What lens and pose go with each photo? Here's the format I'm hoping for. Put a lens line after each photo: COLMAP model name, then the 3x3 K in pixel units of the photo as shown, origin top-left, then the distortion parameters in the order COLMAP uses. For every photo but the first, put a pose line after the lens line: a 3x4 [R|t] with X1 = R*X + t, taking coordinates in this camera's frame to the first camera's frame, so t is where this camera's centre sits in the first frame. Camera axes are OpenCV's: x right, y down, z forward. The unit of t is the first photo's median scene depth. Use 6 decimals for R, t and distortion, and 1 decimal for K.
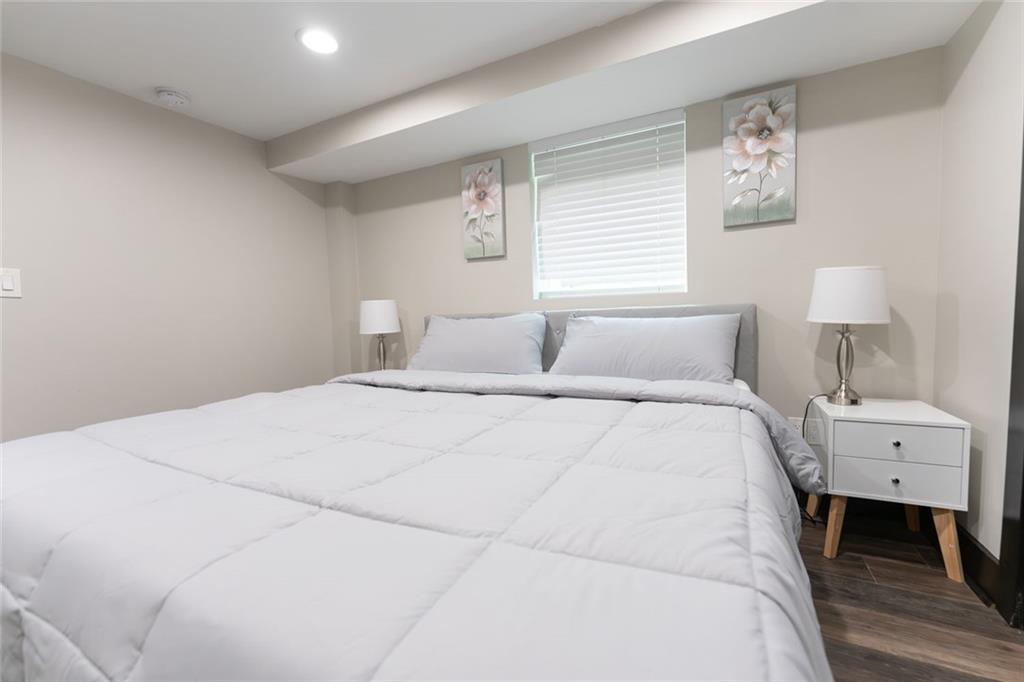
lens RADIAL K [[408.2, 0, 520.5], [0, 408.2, 342.2], [0, 0, 1]] dist [-0.000399, 0.000075]
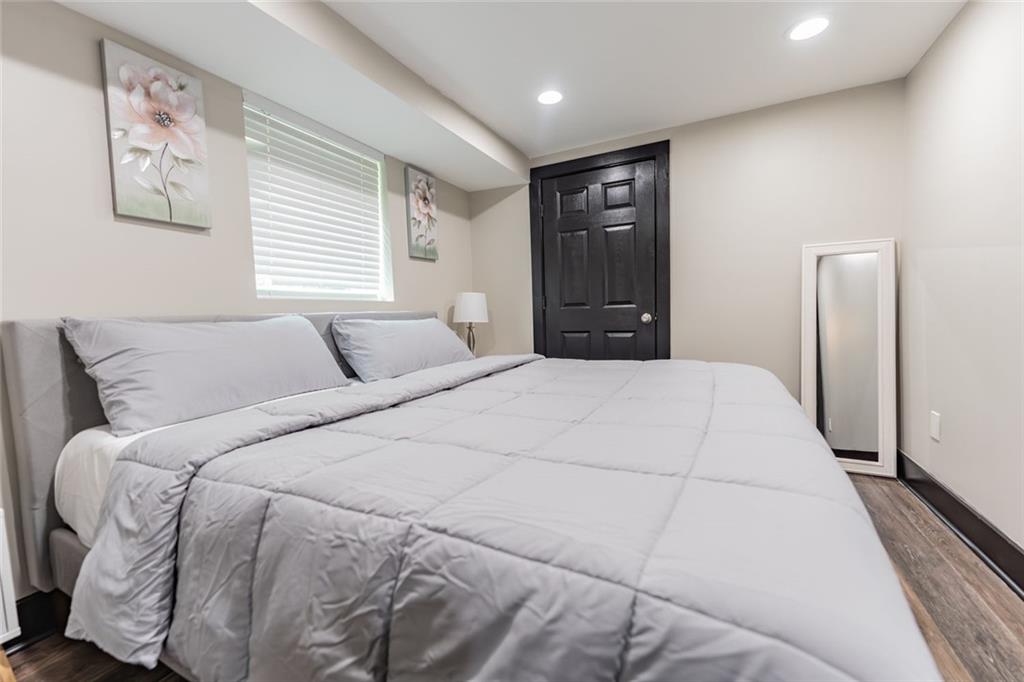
lens RADIAL K [[408.2, 0, 520.5], [0, 408.2, 342.2], [0, 0, 1]] dist [-0.000399, 0.000075]
pose [[-0.001068, -0.039235, 0.999229, -0.804865], [0.095910, 0.994620, 0.039156, -0.008063], [-0.995389, 0.095877, 0.002701, 0.582318]]
